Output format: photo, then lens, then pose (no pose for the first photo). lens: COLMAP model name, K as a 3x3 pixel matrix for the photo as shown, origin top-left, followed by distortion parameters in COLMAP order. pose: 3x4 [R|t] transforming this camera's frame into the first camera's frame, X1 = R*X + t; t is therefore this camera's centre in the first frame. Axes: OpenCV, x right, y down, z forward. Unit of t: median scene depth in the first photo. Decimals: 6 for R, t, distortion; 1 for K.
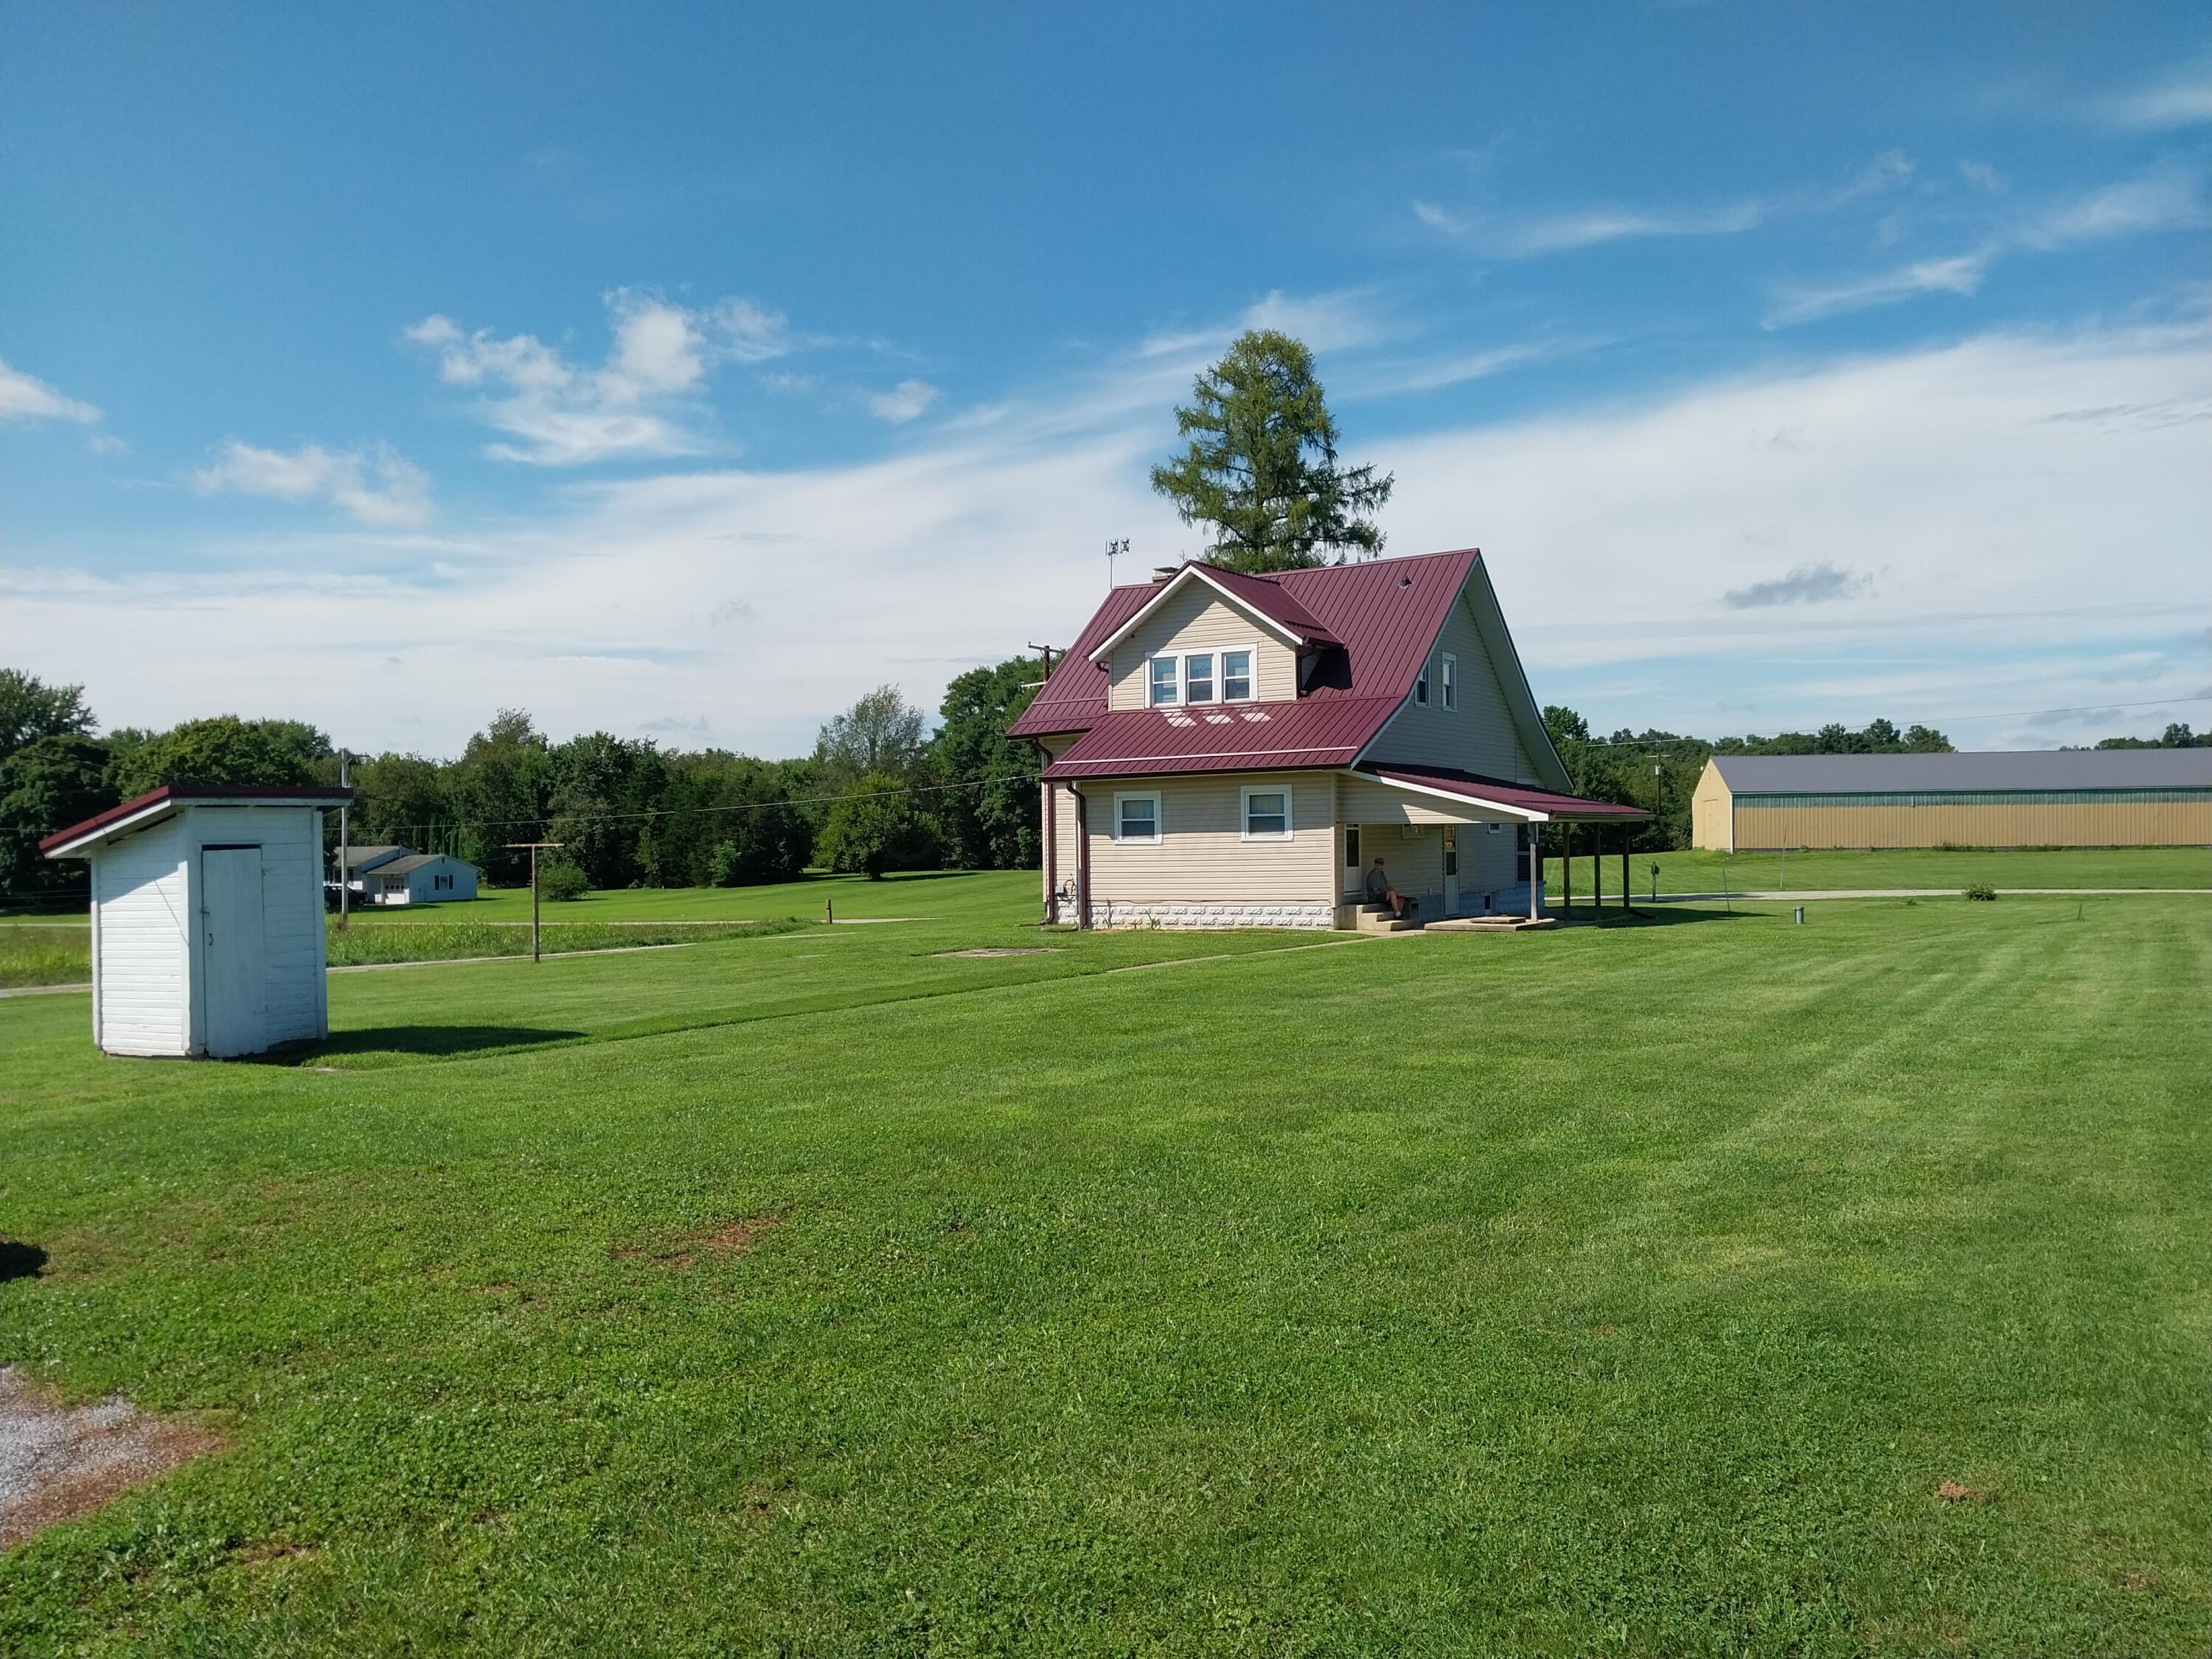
lens RADIAL K [[1744.9, 0, 1101.3], [0, 1744.9, 814.5], [0, 0, 1]] dist [0.058199, -0.094670]
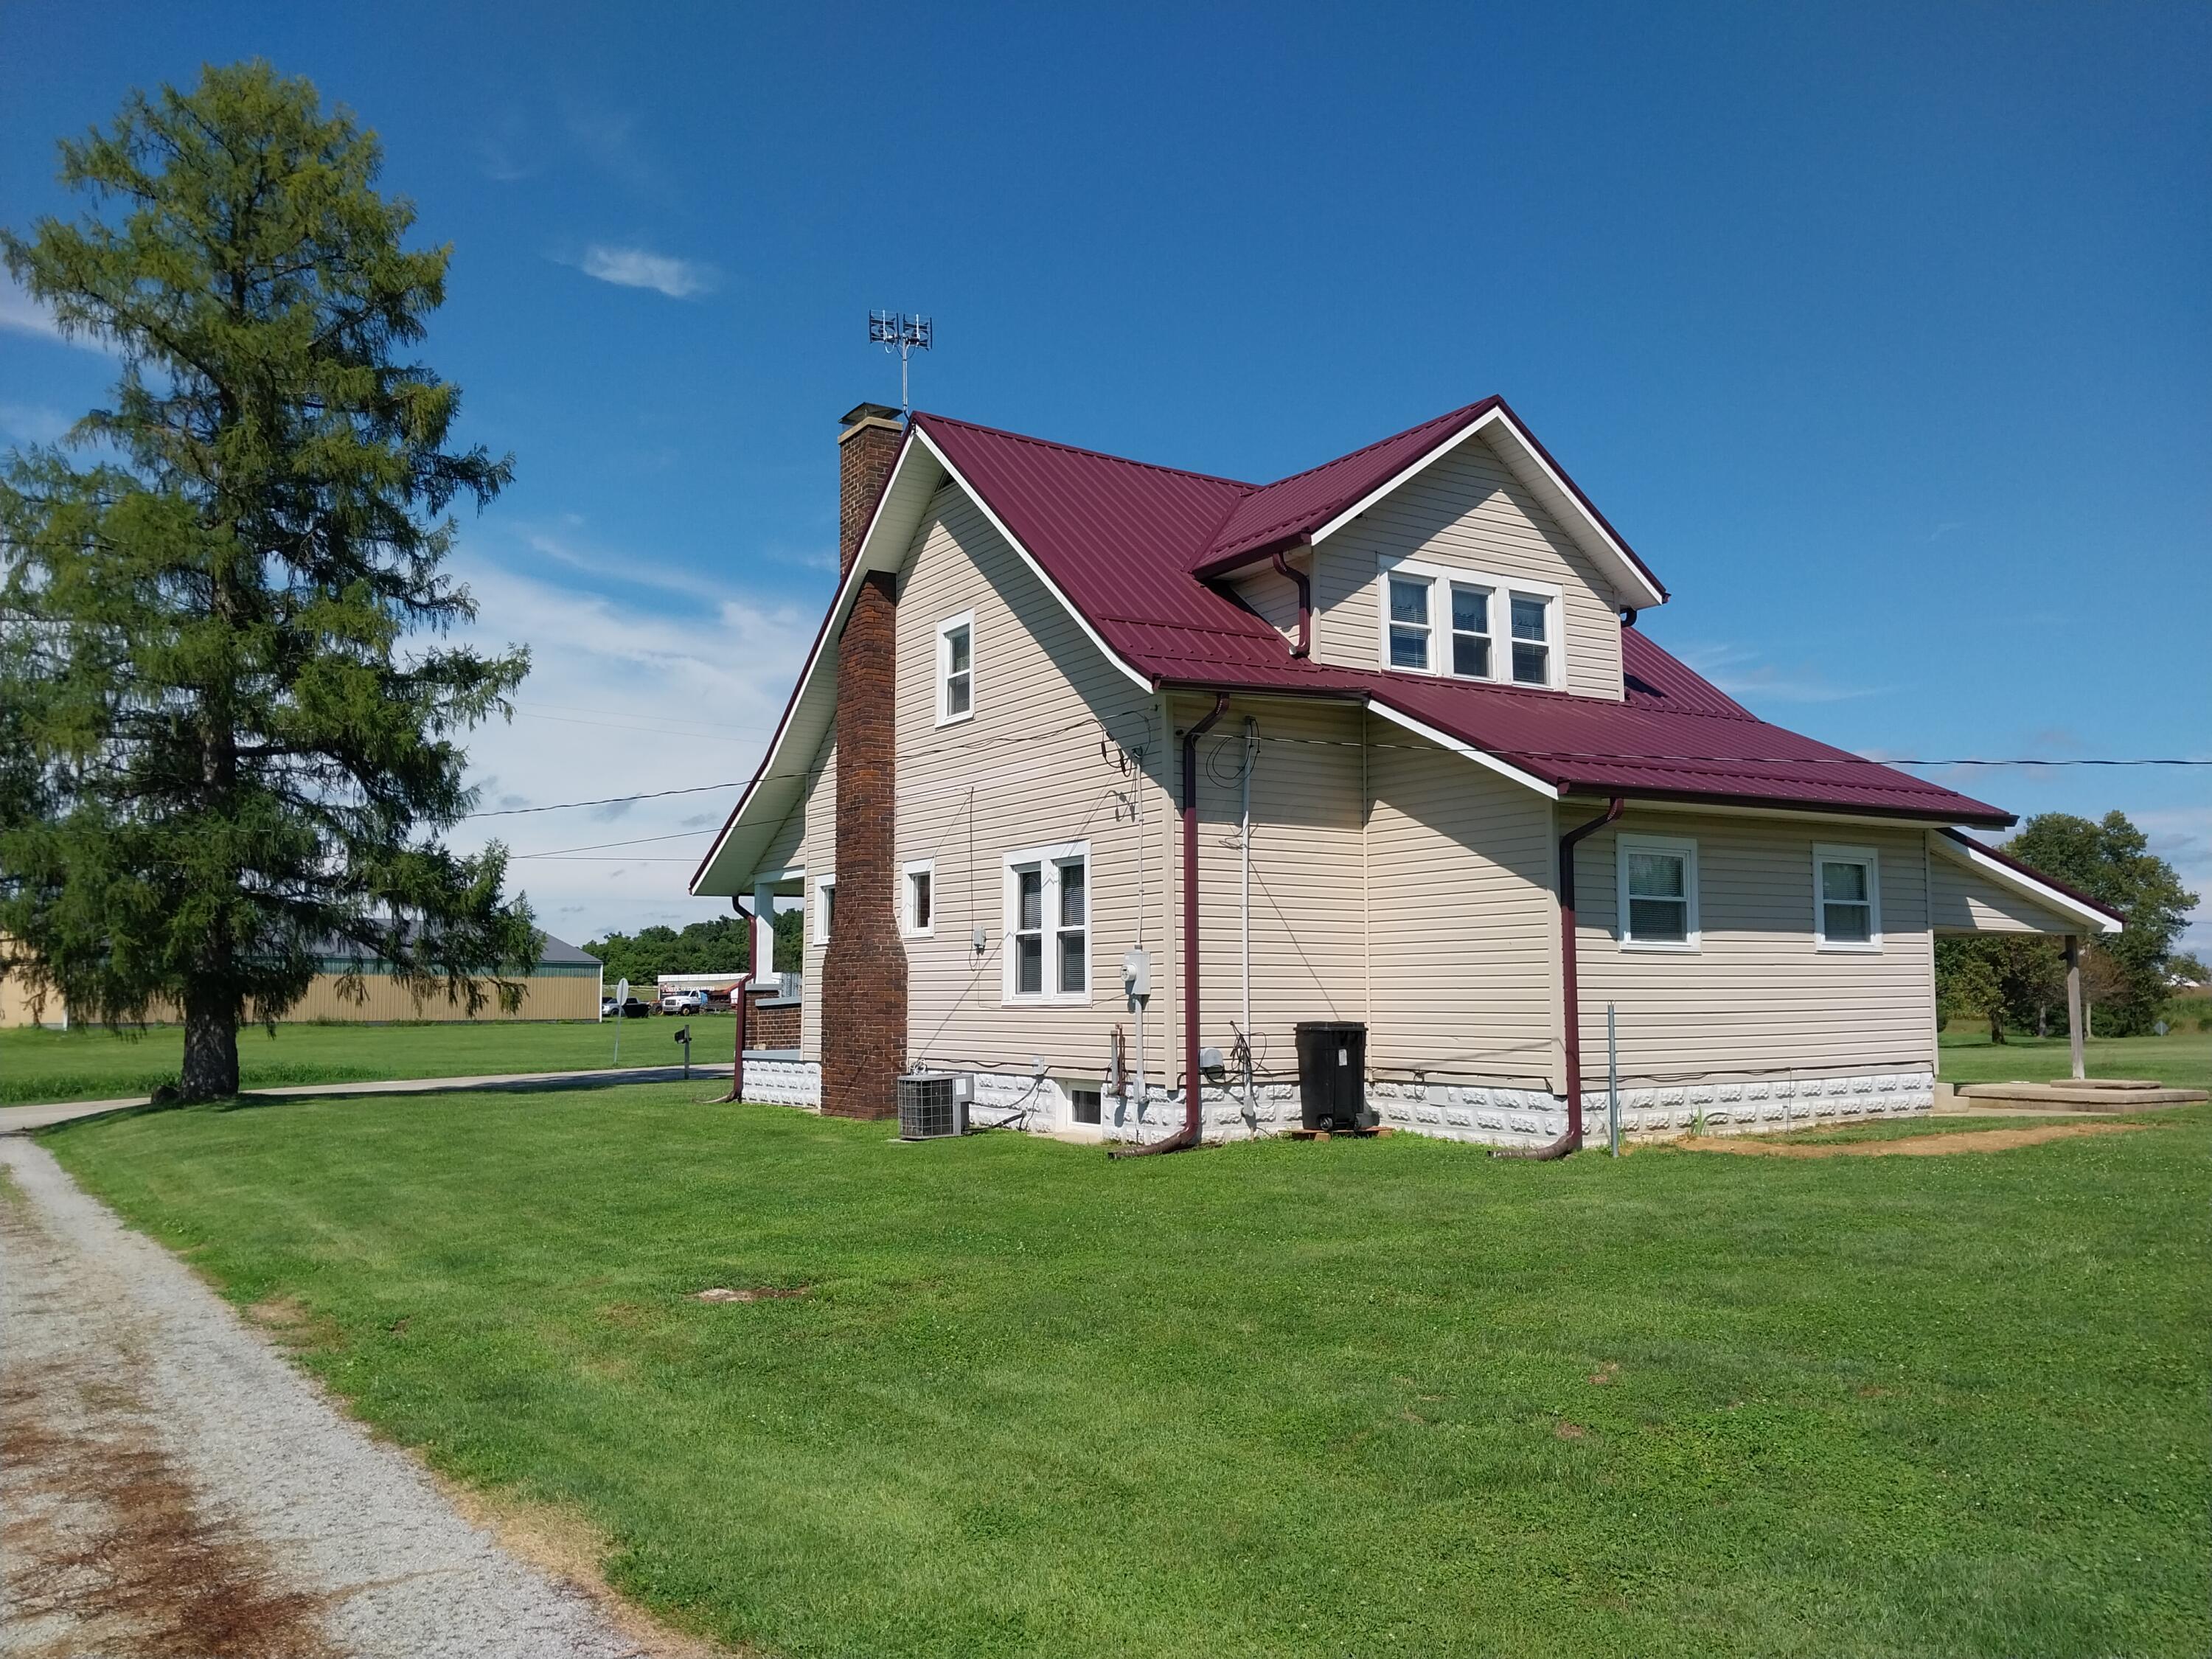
lens RADIAL K [[1744.9, 0, 1083.1], [0, 1744.9, 846.2], [0, 0, 1]] dist [0.058199, -0.094670]
pose [[0.441770, 0.093841, 0.892207, -0.462881], [-0.015283, 0.995157, -0.097102, 0.036538], [-0.896998, 0.029261, 0.441065, 0.928984]]
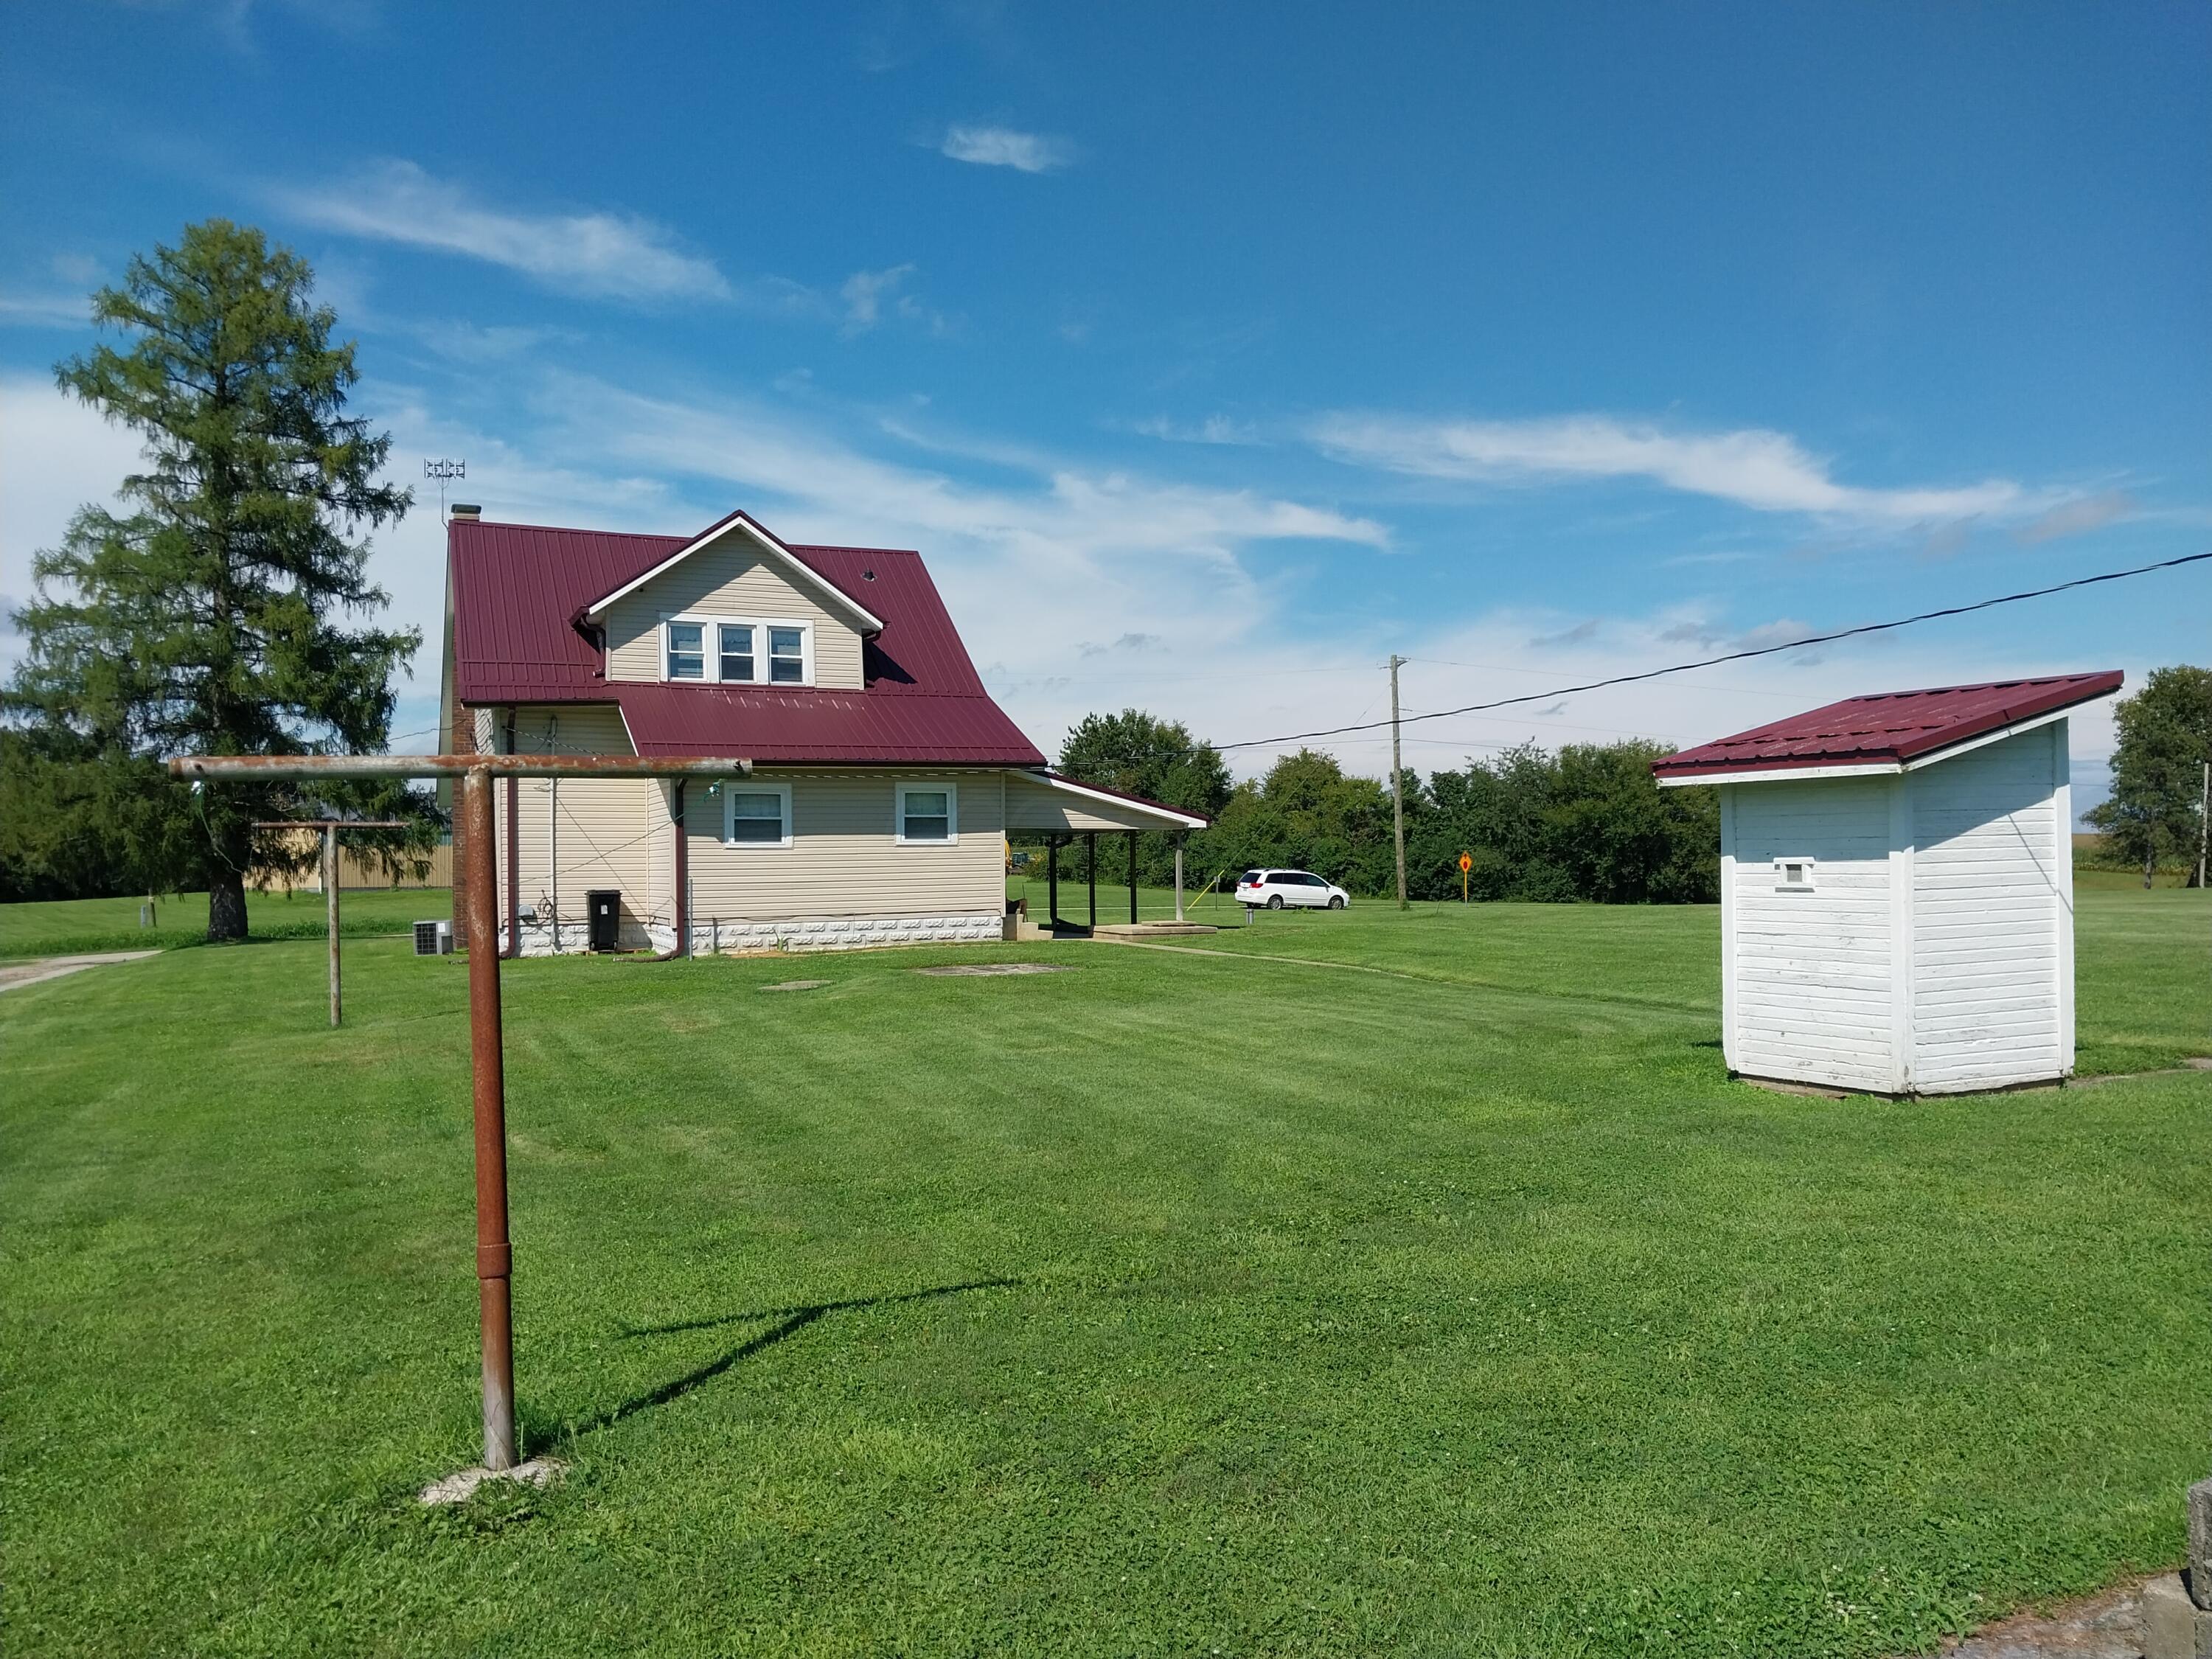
lens RADIAL K [[1744.9, 0, 1126.5], [0, 1744.9, 841.9], [0, 0, 1]] dist [0.058199, -0.094670]
pose [[0.578714, 0.018556, 0.815320, -0.544240], [-0.007881, 0.999822, -0.017161, 0.026606], [-0.815493, 0.003506, 0.578757, 0.385881]]
